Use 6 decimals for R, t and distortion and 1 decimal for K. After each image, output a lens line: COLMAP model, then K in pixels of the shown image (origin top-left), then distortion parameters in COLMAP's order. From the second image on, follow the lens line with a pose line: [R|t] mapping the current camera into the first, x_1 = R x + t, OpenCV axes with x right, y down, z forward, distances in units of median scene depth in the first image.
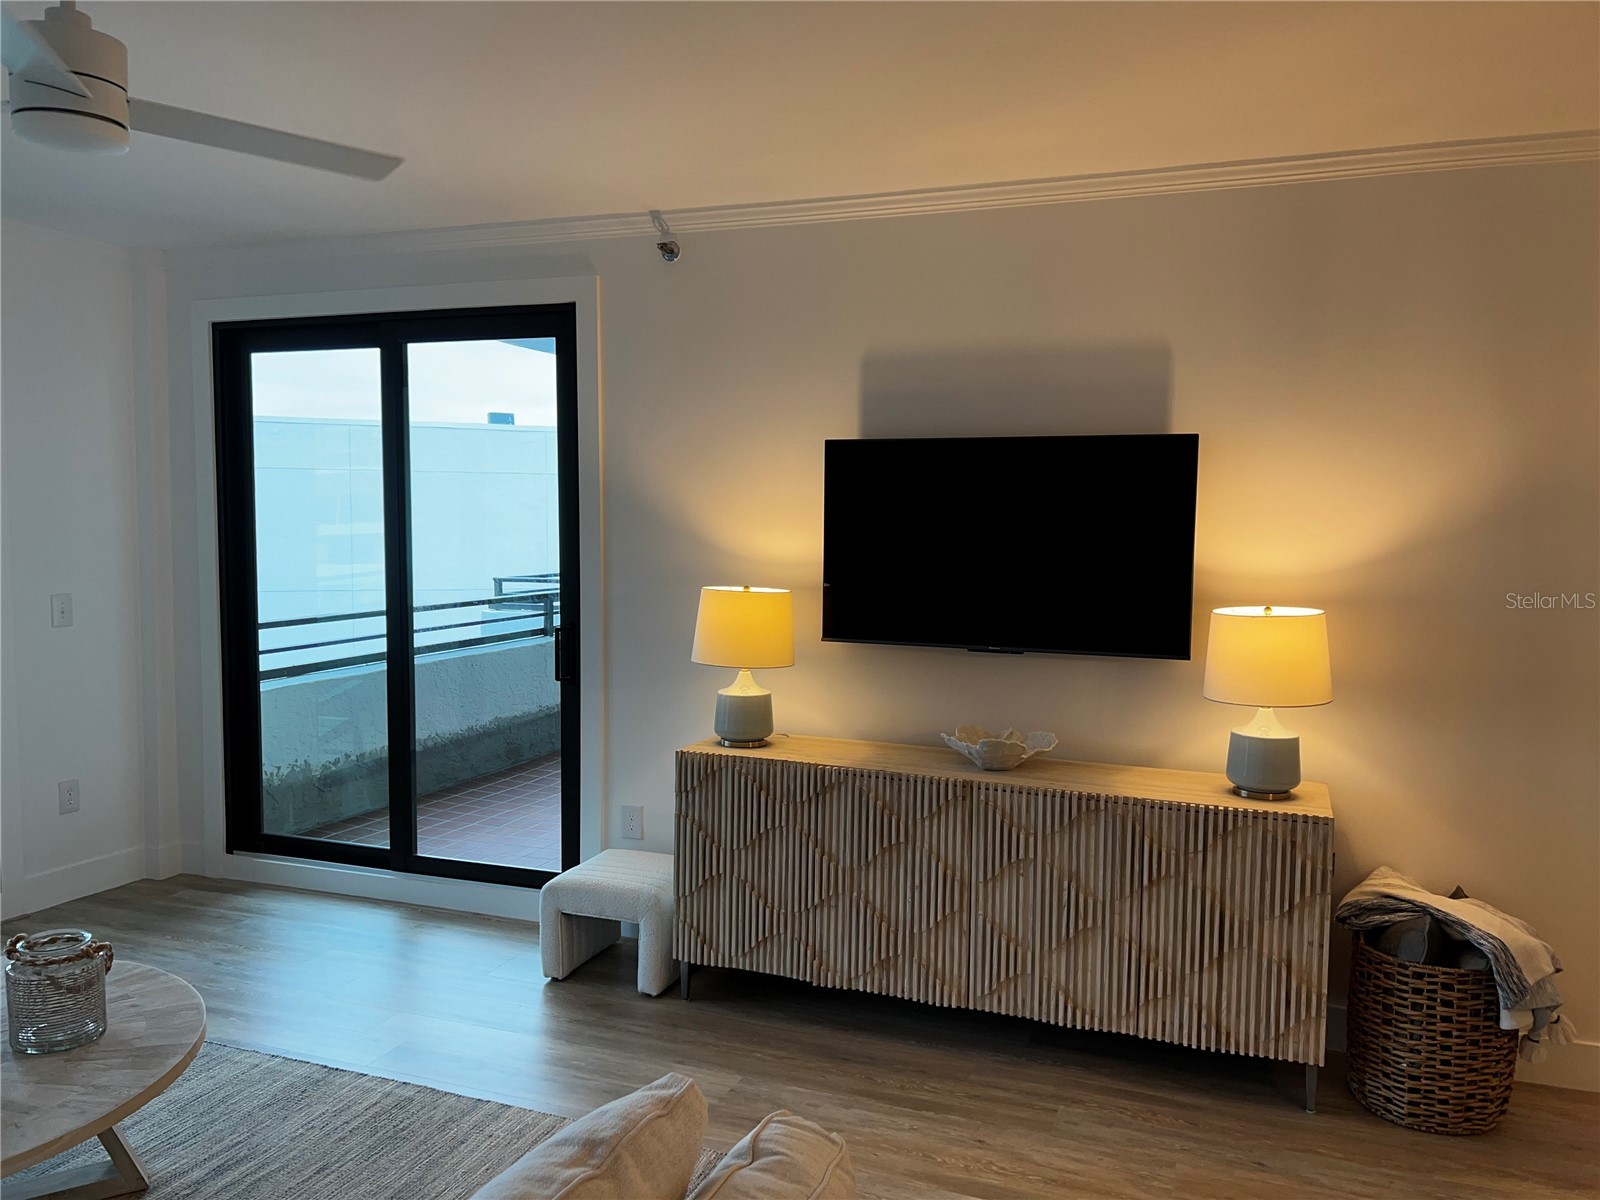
lens RADIAL K [[1193.0, 0, 811.2], [0, 1193.0, 615.1], [0, 0, 1]] dist [0.071468, -0.091171]
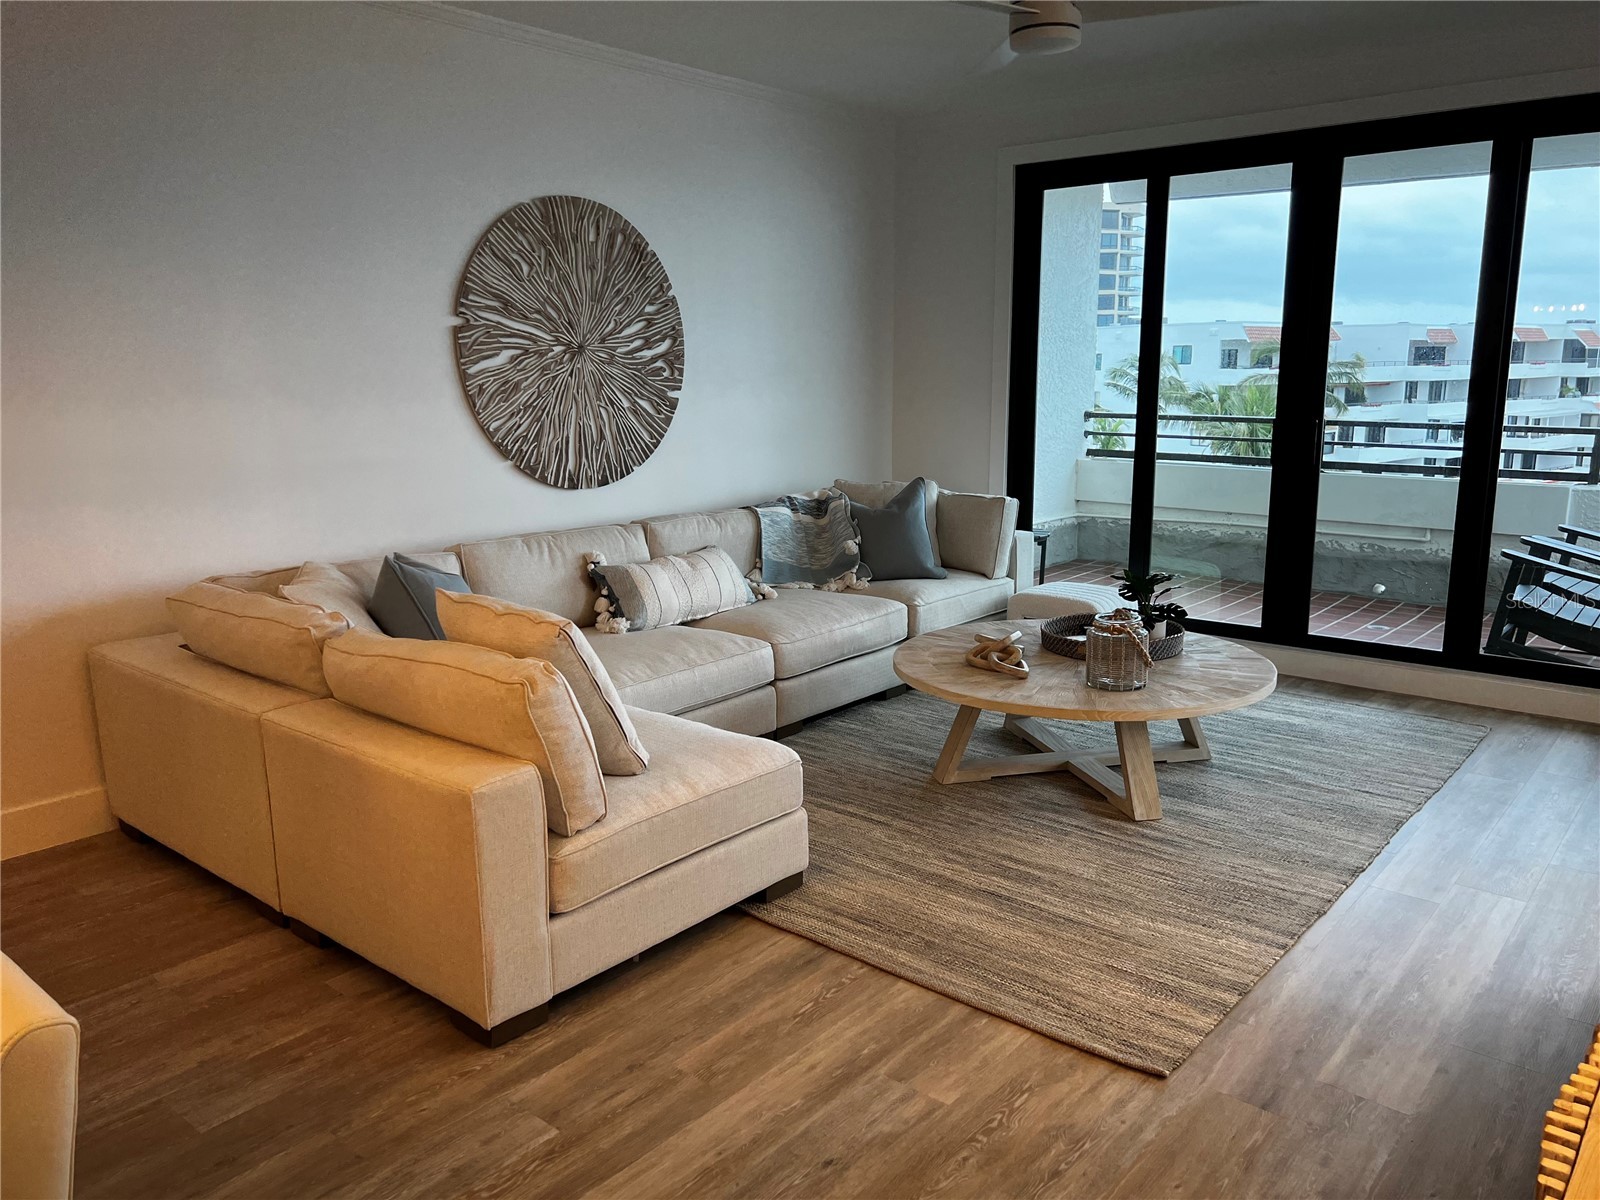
lens RADIAL K [[1193.0, 0, 809.5], [0, 1193.0, 612.1], [0, 0, 1]] dist [0.071468, -0.091171]
pose [[-0.329431, 0.181849, -0.926502, 0.664141], [-0.065917, 0.974453, 0.214698, -0.017710], [0.941876, 0.131800, -0.309028, 0.891685]]
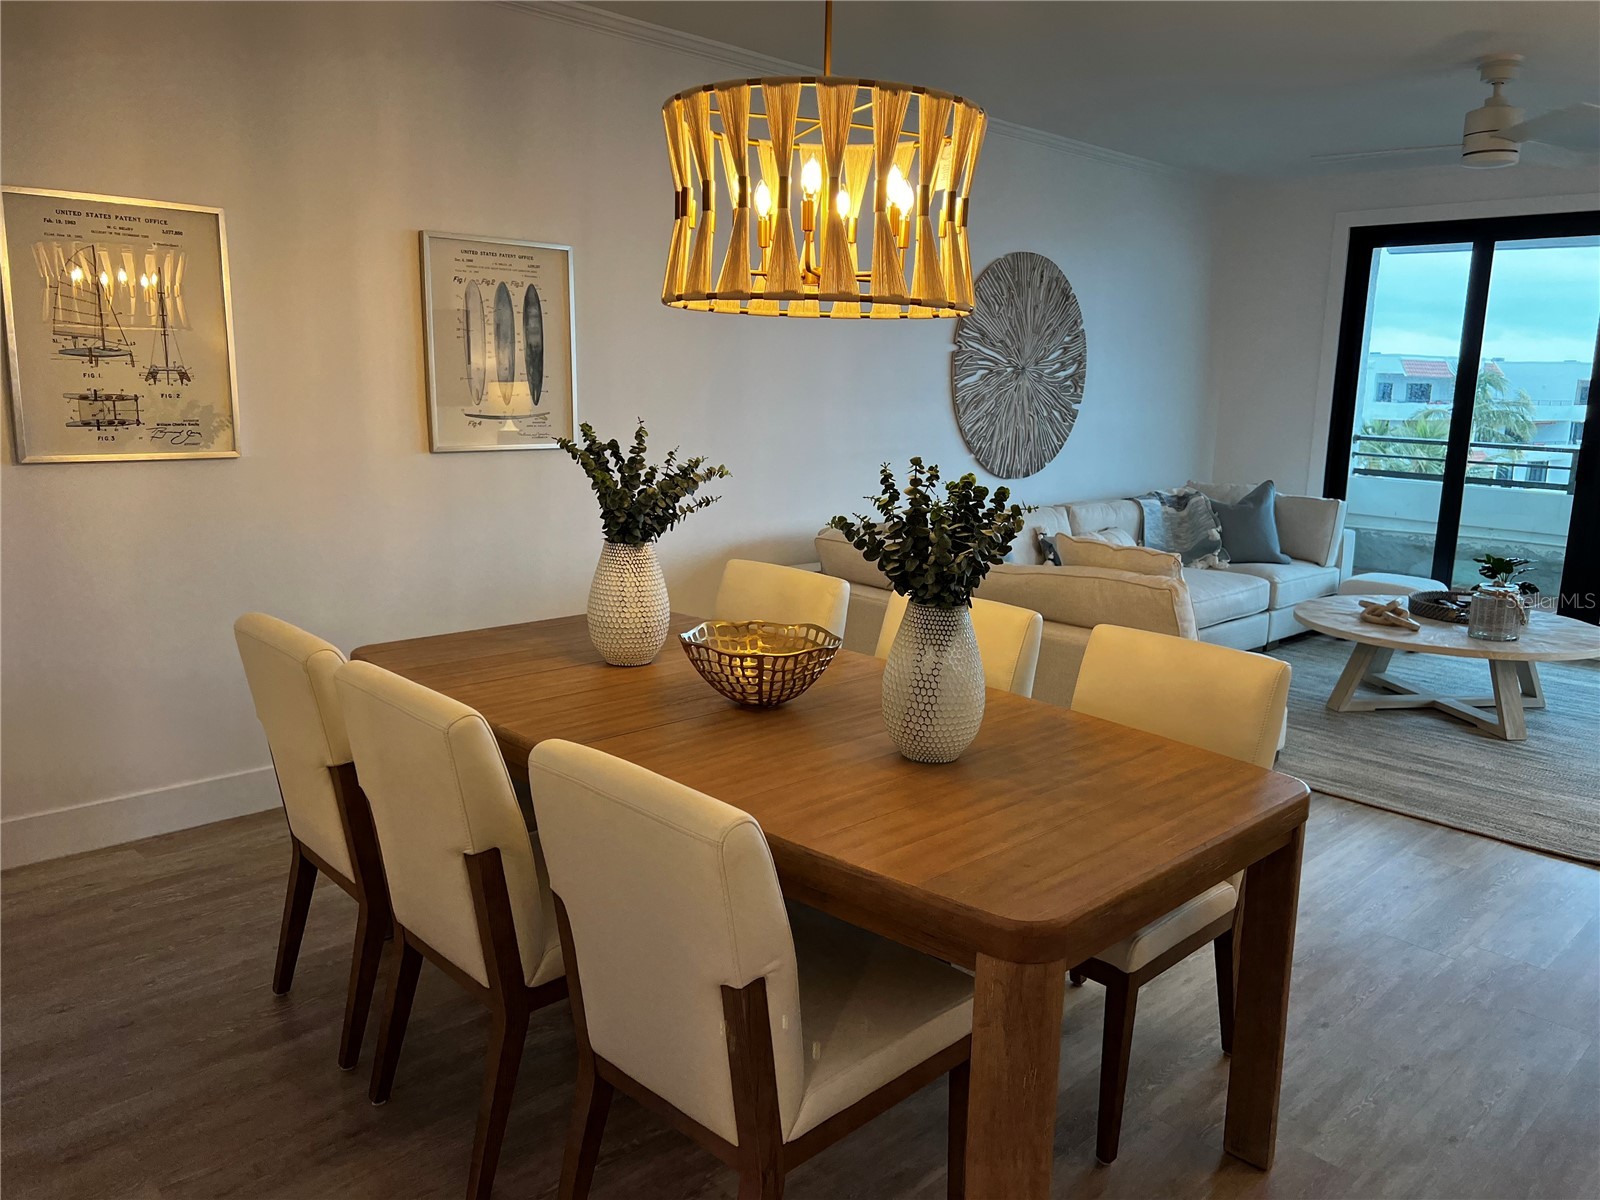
lens RADIAL K [[1193.0, 0, 811.7], [0, 1193.0, 621.8], [0, 0, 1]] dist [0.071468, -0.091171]
pose [[-0.419367, 0.157743, -0.894007, 1.244742], [-0.095945, 0.971571, 0.216436, 0.011315], [0.902732, 0.176541, -0.392311, 0.636719]]
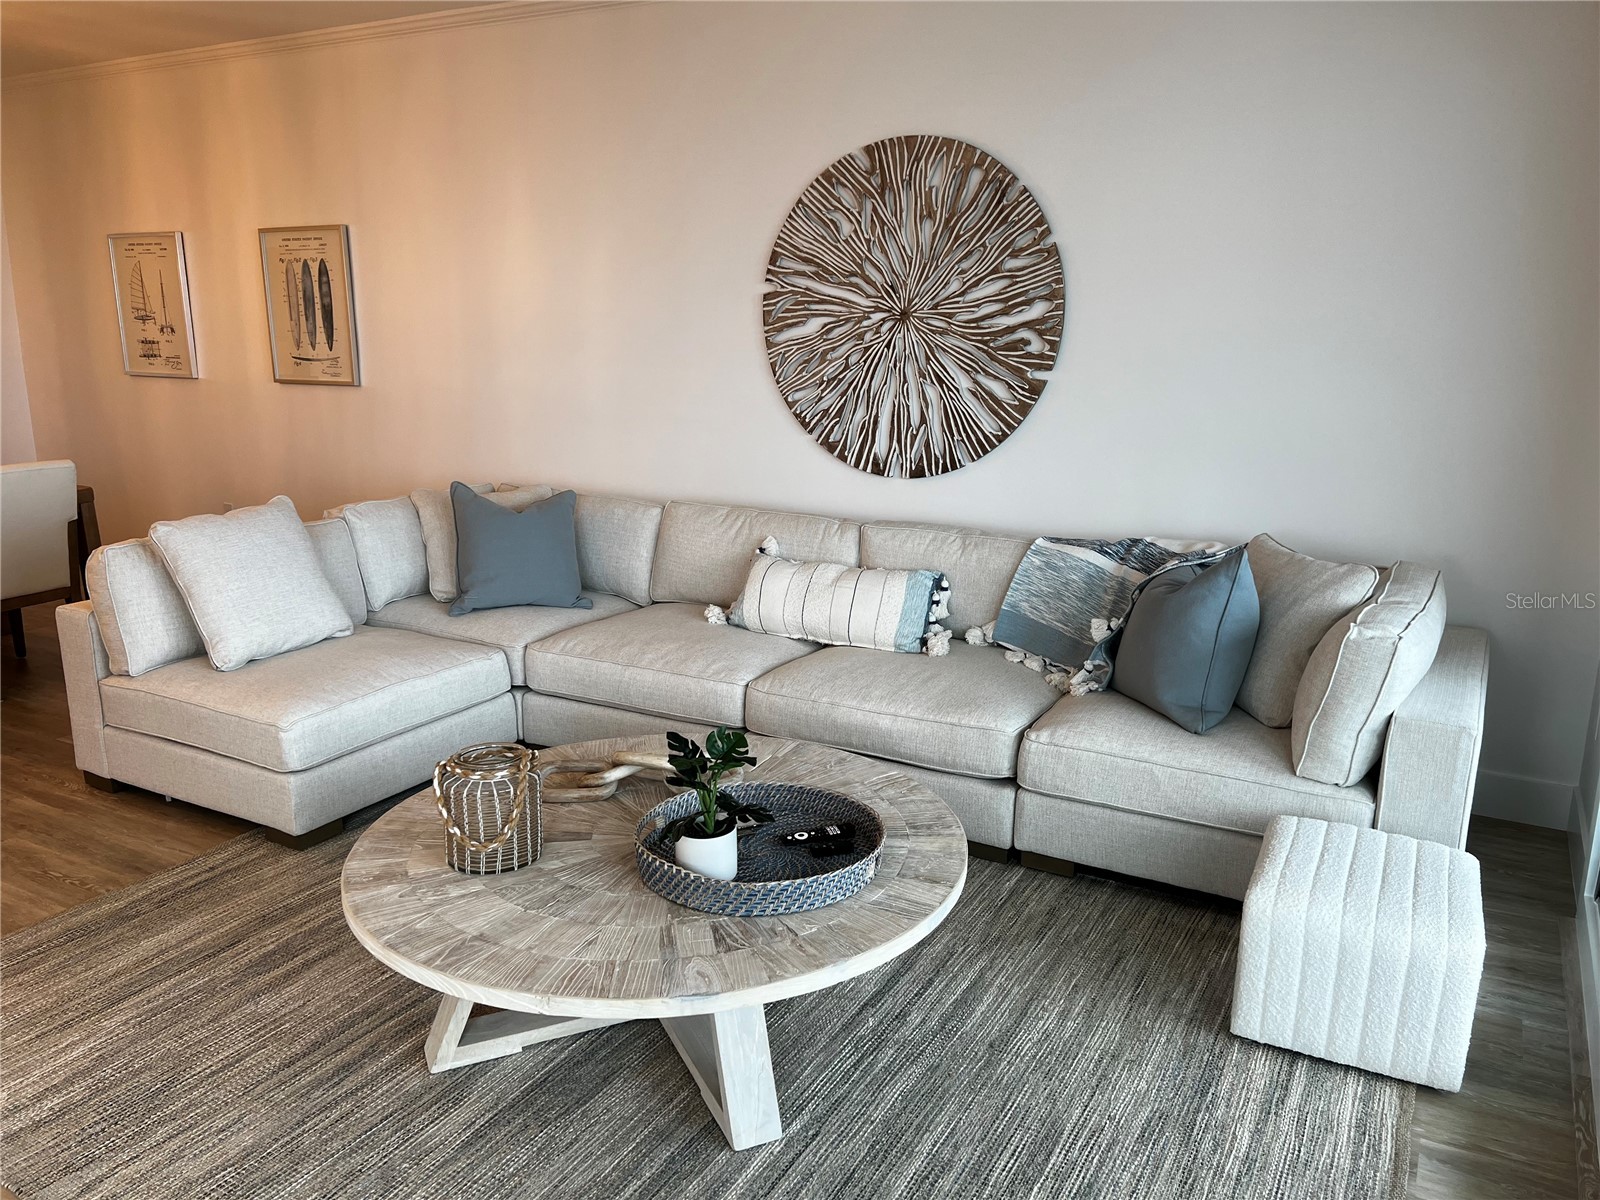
lens RADIAL K [[1193.0, 0, 817.6], [0, 1193.0, 615.1], [0, 0, 1]] dist [0.071468, -0.091171]
pose [[-0.989156, -0.056201, 0.135693, -0.796938], [-0.011329, 0.950335, 0.311023, -0.092216], [-0.146433, 0.306113, -0.940666, 1.447451]]
